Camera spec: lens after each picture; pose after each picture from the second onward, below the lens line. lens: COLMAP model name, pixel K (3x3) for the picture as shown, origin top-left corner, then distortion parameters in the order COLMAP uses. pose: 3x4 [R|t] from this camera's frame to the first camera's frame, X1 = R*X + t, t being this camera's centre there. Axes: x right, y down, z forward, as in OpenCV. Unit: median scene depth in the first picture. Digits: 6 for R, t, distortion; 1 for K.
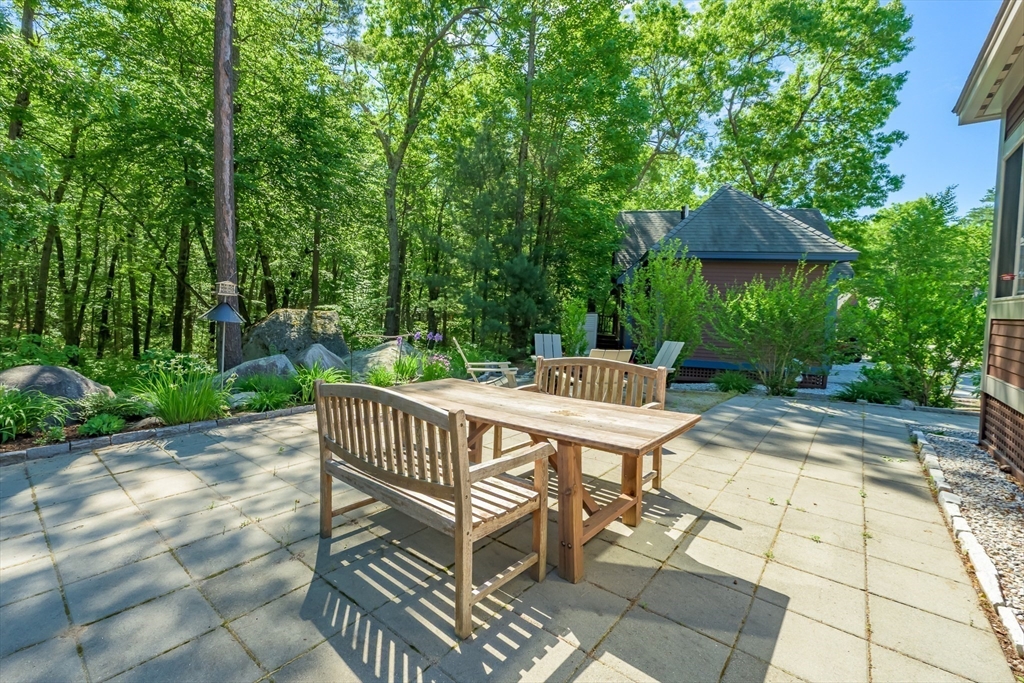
lens RADIAL K [[430.1, 0, 513.5], [0, 430.1, 310.5], [0, 0, 1]] dist [-0.001004, -0.000326]
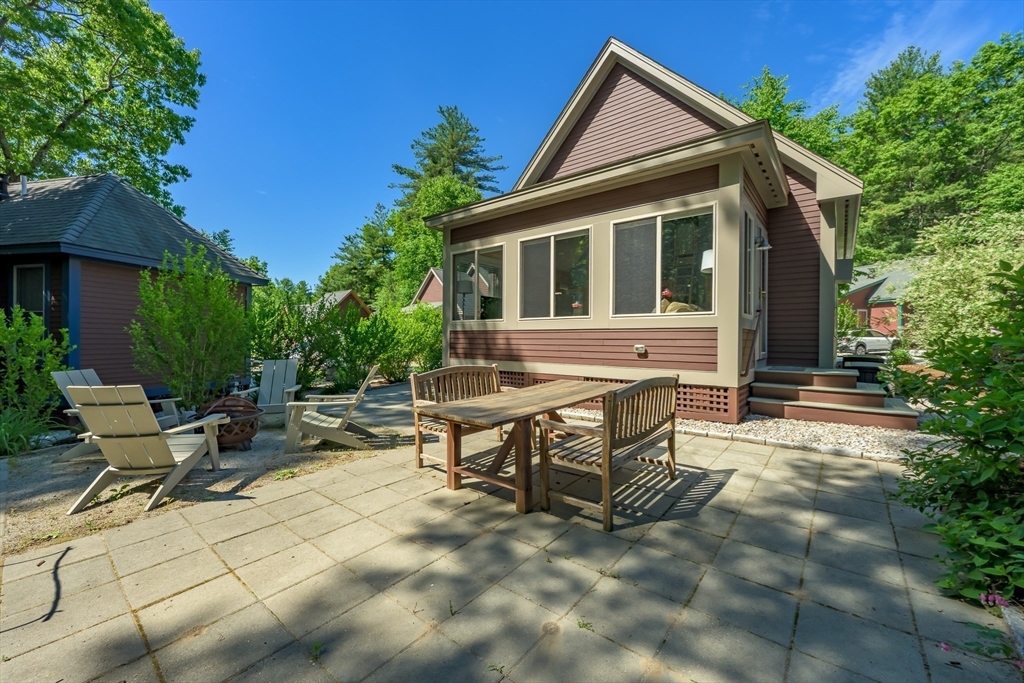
lens RADIAL K [[400.2, 0, 510.7], [0, 400.2, 342.8], [0, 0, 1]] dist [-0.001346, -0.000007]
pose [[0.013068, -0.039677, 0.999127, -1.649847], [-0.001241, 0.999211, 0.039696, -0.009734], [-0.999914, -0.001759, 0.013008, 1.391742]]
